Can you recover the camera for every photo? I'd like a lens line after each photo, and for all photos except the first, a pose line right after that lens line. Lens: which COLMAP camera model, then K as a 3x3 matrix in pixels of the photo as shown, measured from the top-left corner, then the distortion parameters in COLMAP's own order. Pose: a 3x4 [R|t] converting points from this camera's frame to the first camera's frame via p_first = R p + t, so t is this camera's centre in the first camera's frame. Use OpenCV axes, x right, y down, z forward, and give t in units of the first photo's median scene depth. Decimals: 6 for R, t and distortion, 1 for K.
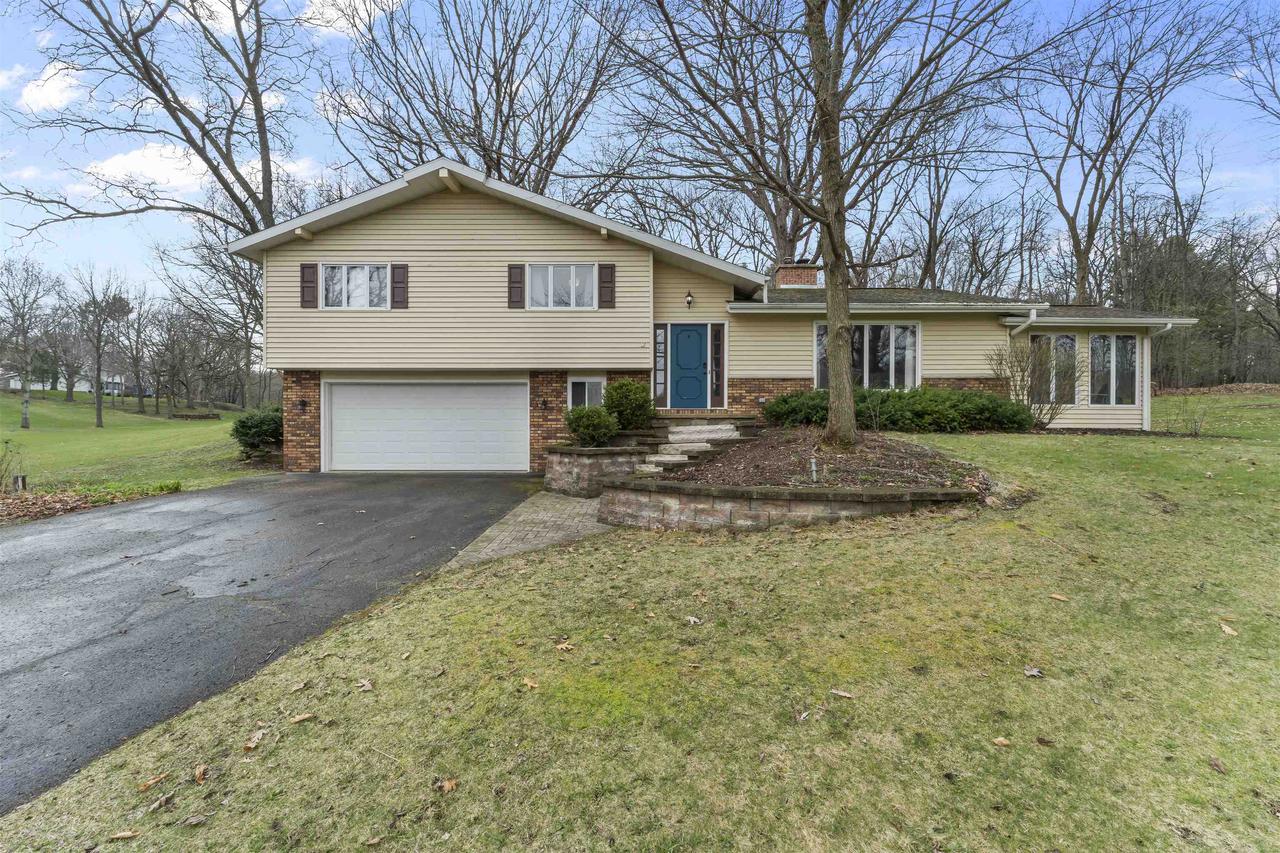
lens RADIAL K [[514.4, 0, 640.2], [0, 514.4, 417.3], [0, 0, 1]] dist [-0.001118, -0.000065]
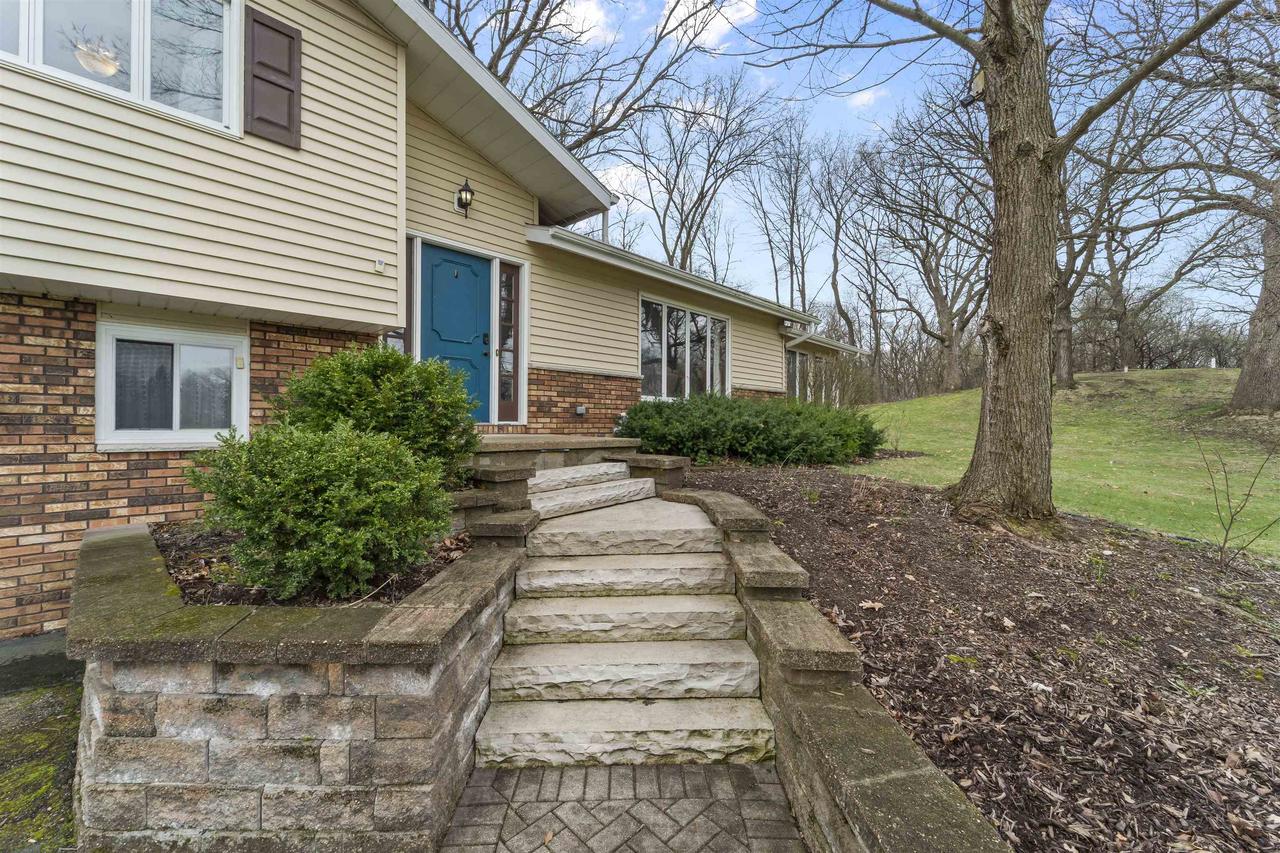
lens RADIAL K [[514.4, 0, 640.2], [0, 514.4, 417.3], [0, 0, 1]] dist [-0.001118, -0.000065]
pose [[0.681661, 0.012403, 0.731563, -0.144291], [-0.013518, 0.999899, -0.004357, -0.023278], [-0.731543, -0.006919, 0.681760, 0.550046]]
